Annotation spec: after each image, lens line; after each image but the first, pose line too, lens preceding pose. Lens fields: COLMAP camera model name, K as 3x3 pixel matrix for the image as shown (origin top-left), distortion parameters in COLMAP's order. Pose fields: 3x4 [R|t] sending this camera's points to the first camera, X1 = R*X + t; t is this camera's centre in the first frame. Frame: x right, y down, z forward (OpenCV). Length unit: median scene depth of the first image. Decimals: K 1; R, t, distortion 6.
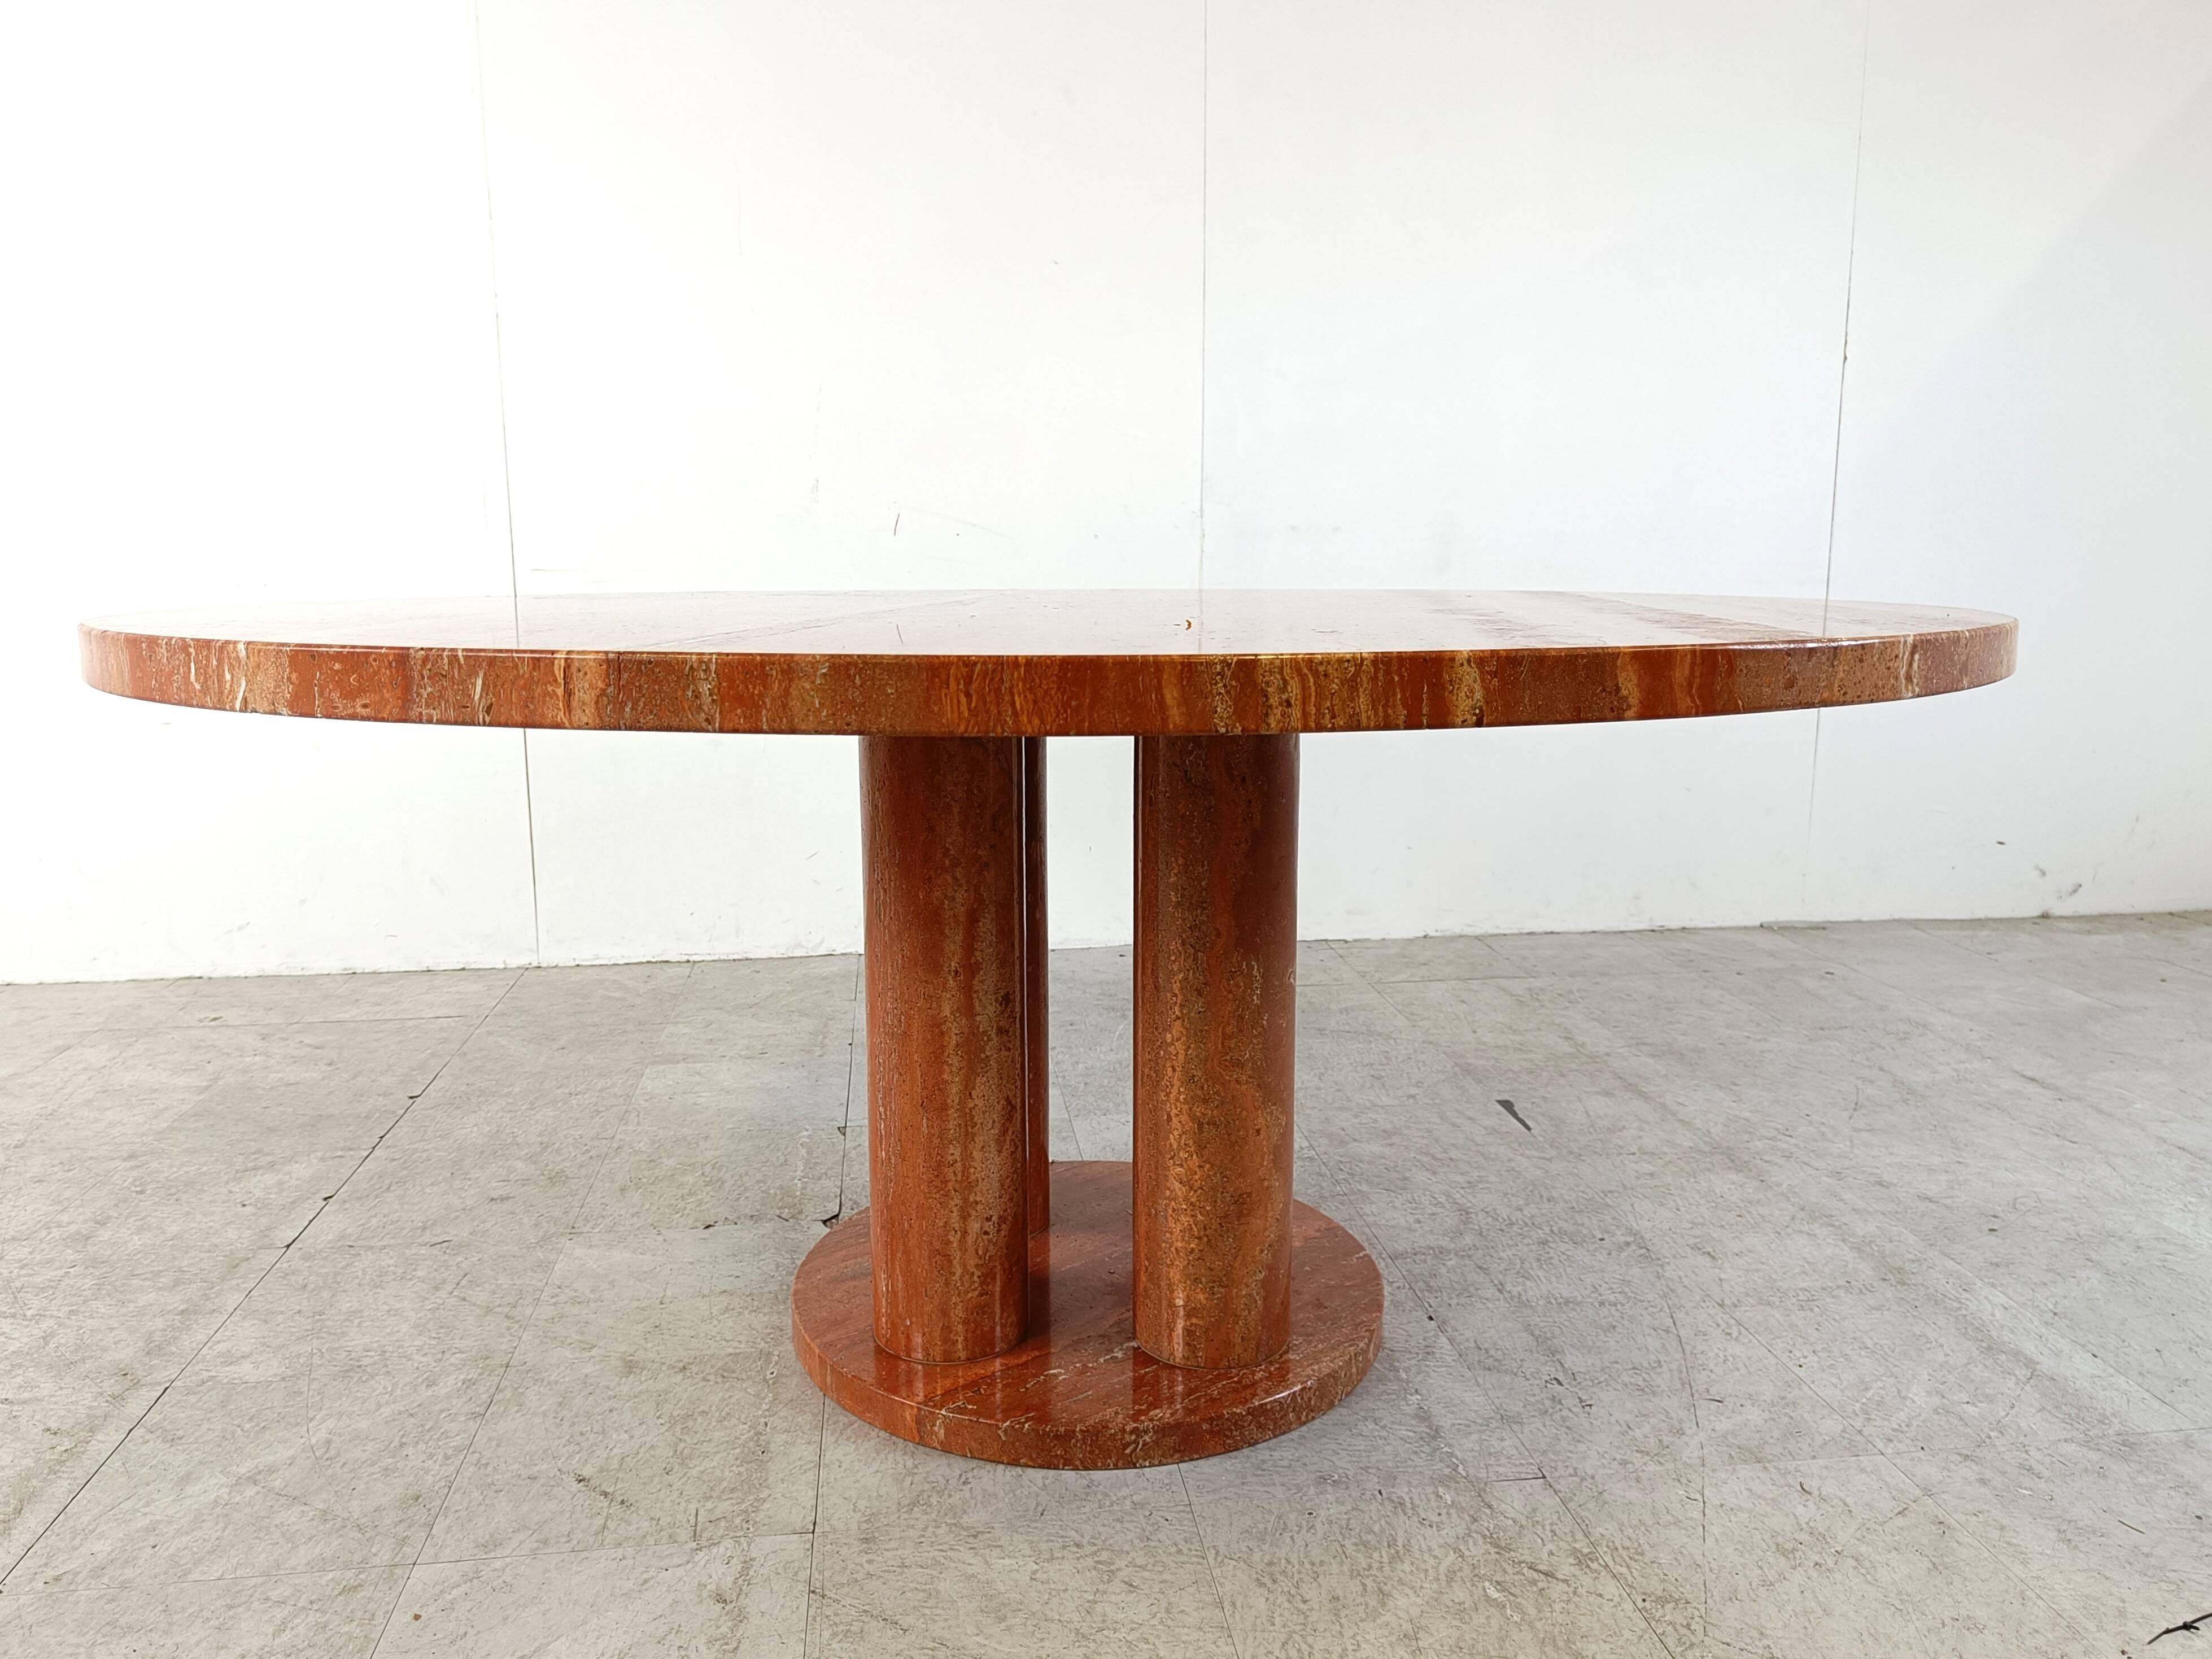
lens RADIAL K [[1627.0, 0, 1106.0], [0, 1627.0, 829.5], [0, 0, 1]] dist [0.008448, 0.000261]
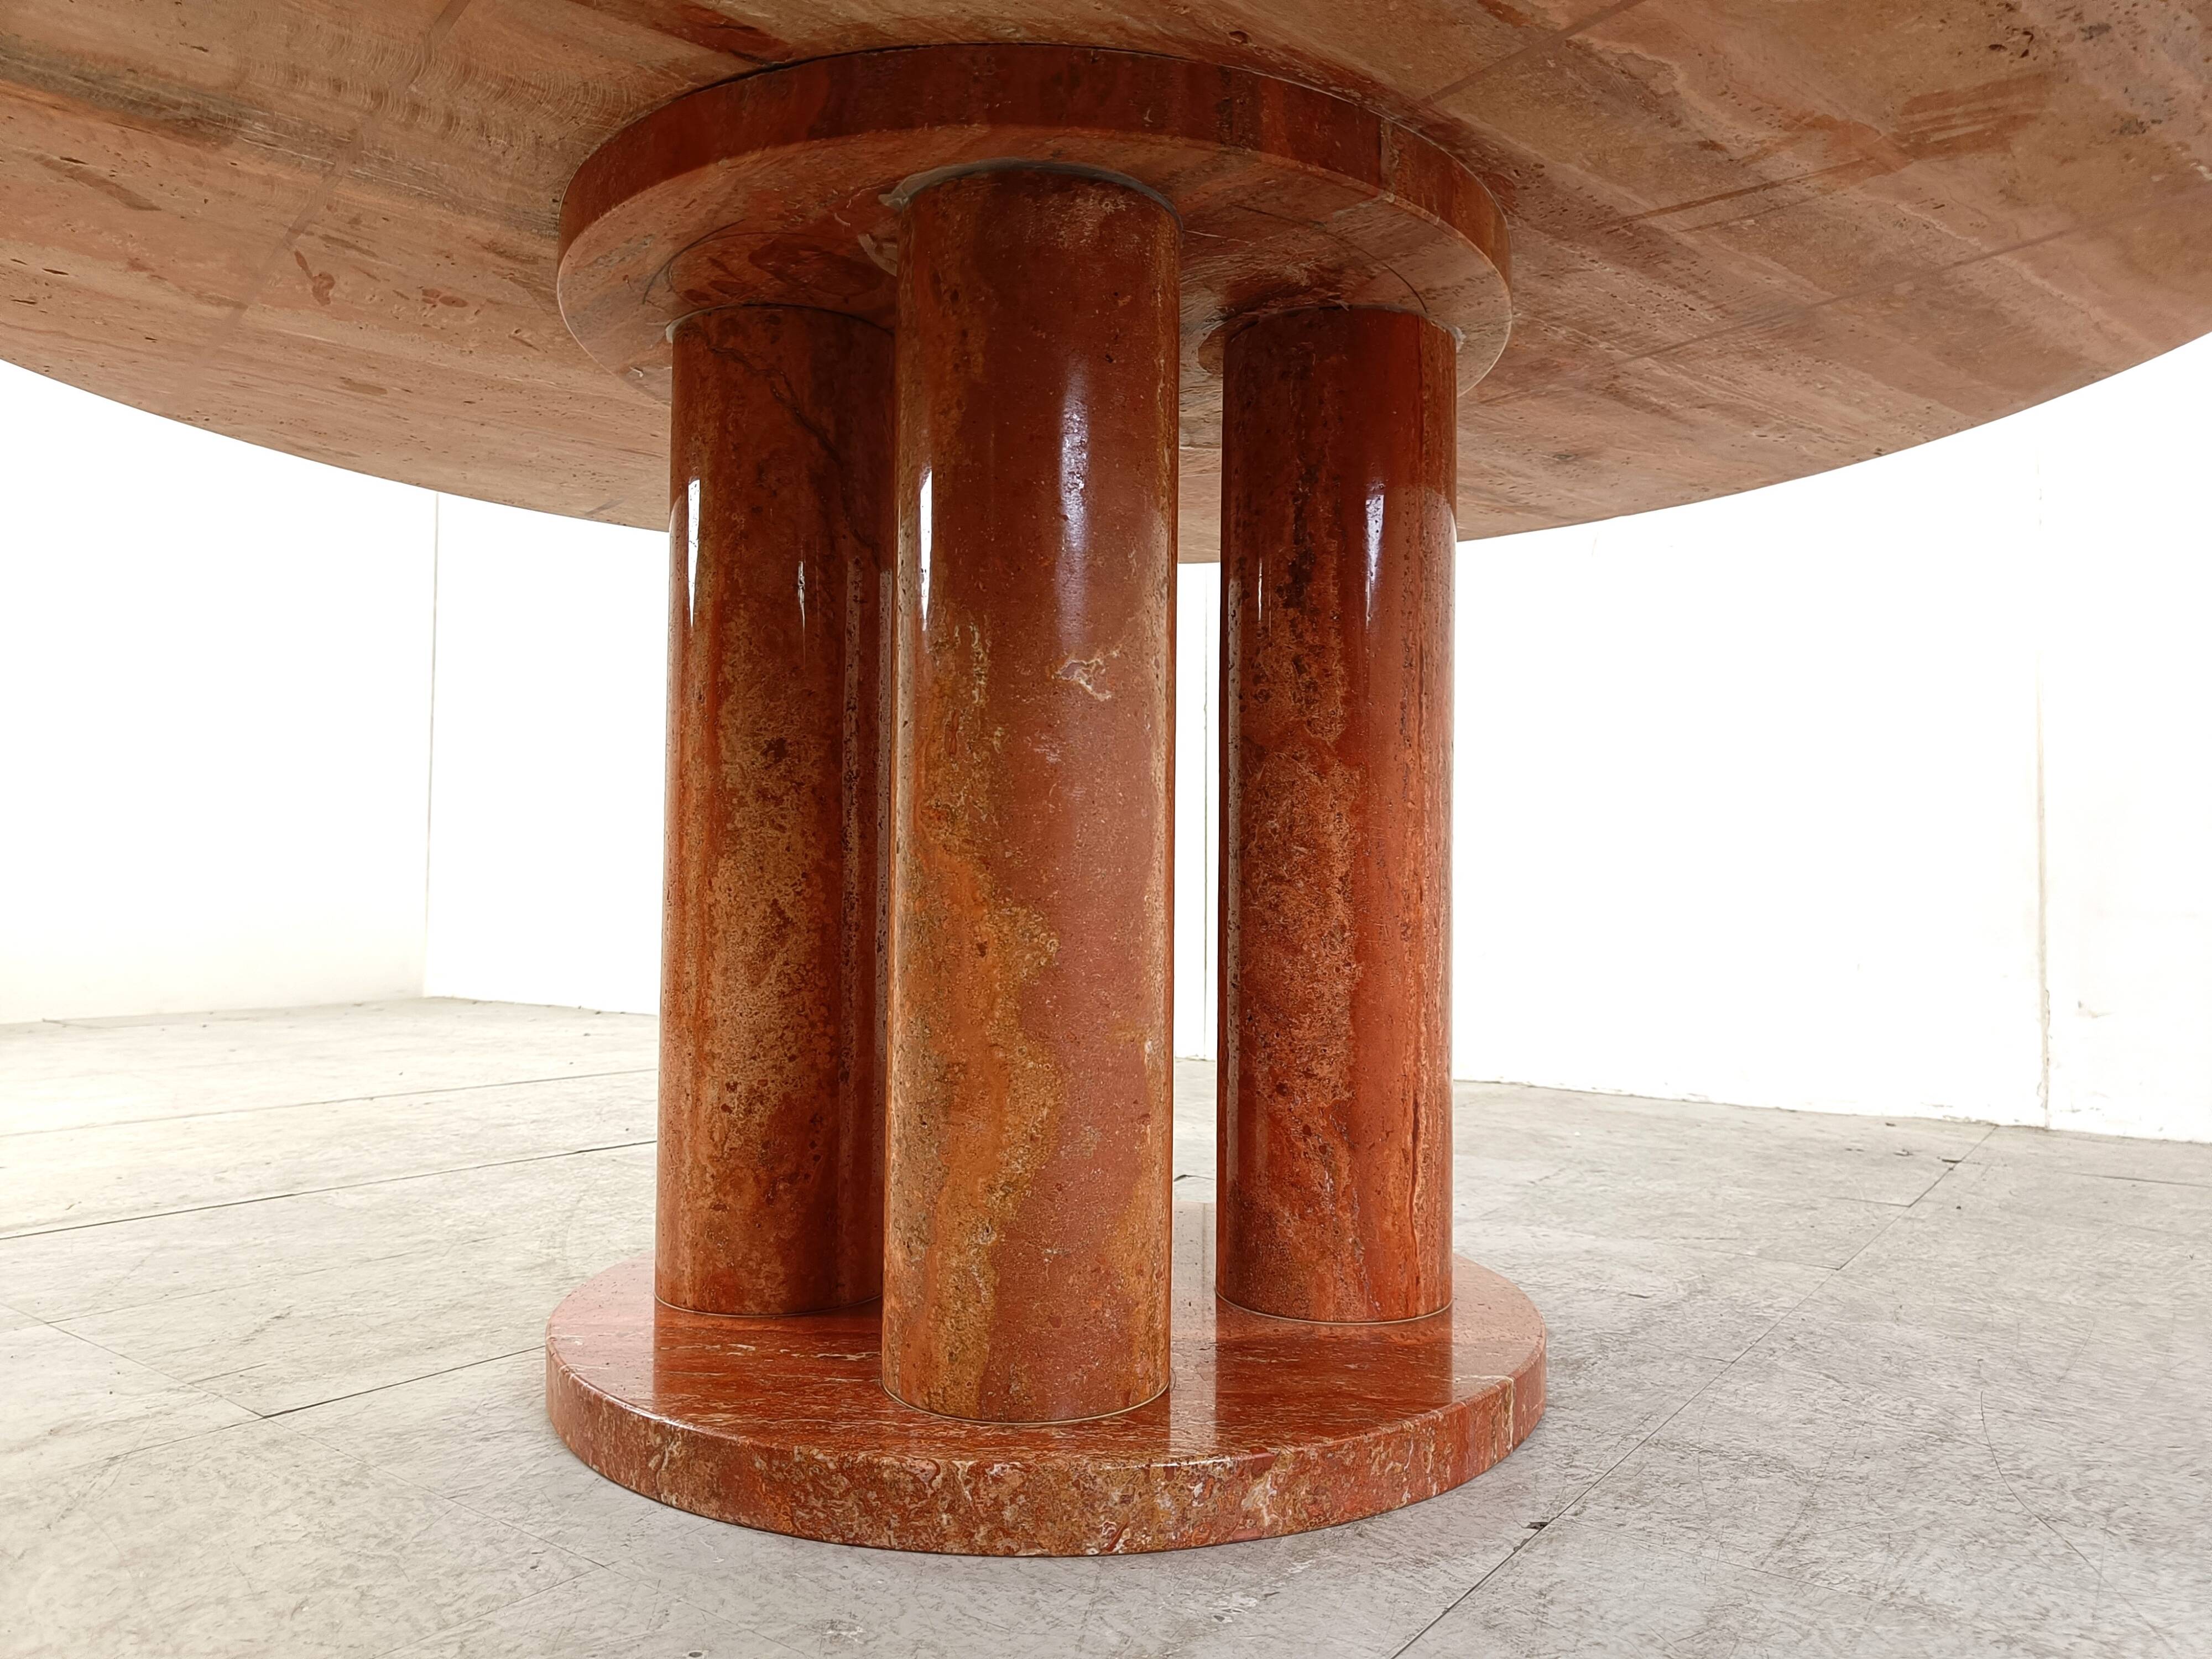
lens RADIAL K [[1545.7, 0, 1113.5], [0, 1545.7, 865.2], [0, 0, 1]] dist [0.012779, -0.003205]
pose [[0.716796, -0.008675, -0.697229, 0.480238], [-0.129082, 0.980989, -0.144910, 0.226715], [0.685230, 0.193871, 0.702049, 0.666501]]
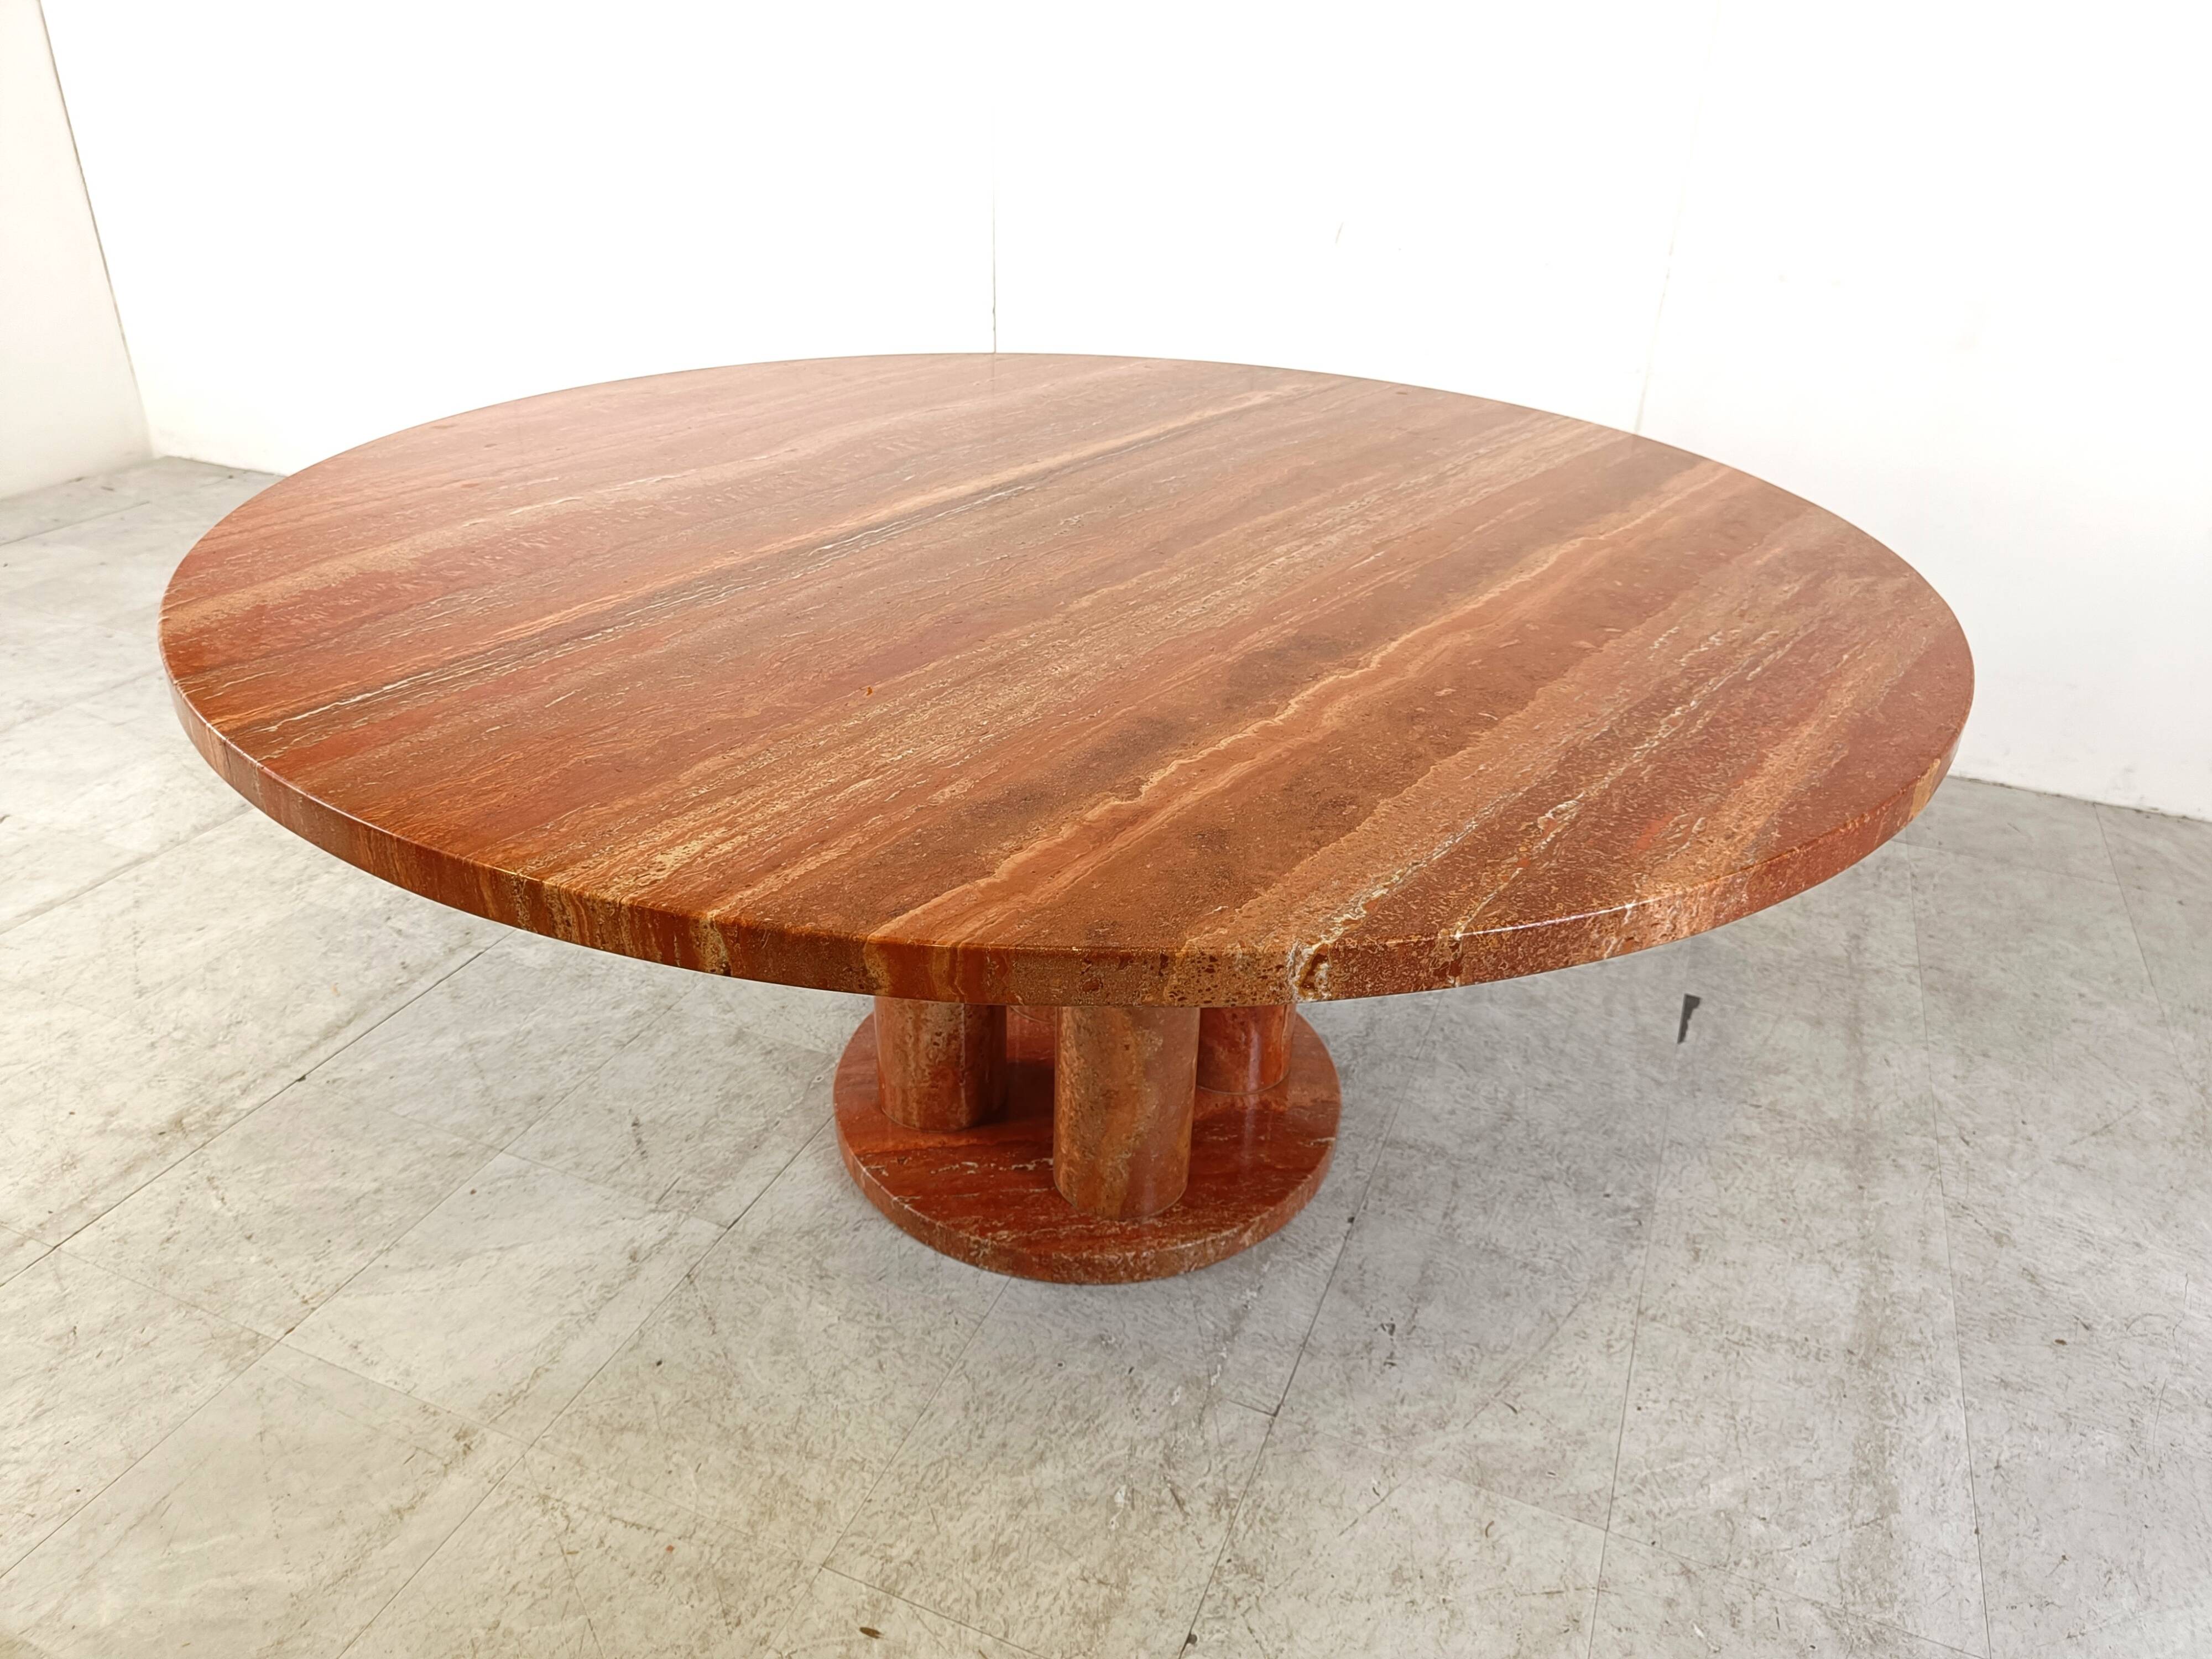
lens RADIAL K [[1561.3, 0, 1127.6], [0, 1561.3, 822.4], [0, 0, 1]] dist [0.008444, 0.000245]
pose [[0.869793, 0.260694, -0.418925, 0.500375], [-0.121623, 0.936109, 0.330013, -0.309706], [0.478192, -0.236092, 0.845927, 0.134750]]
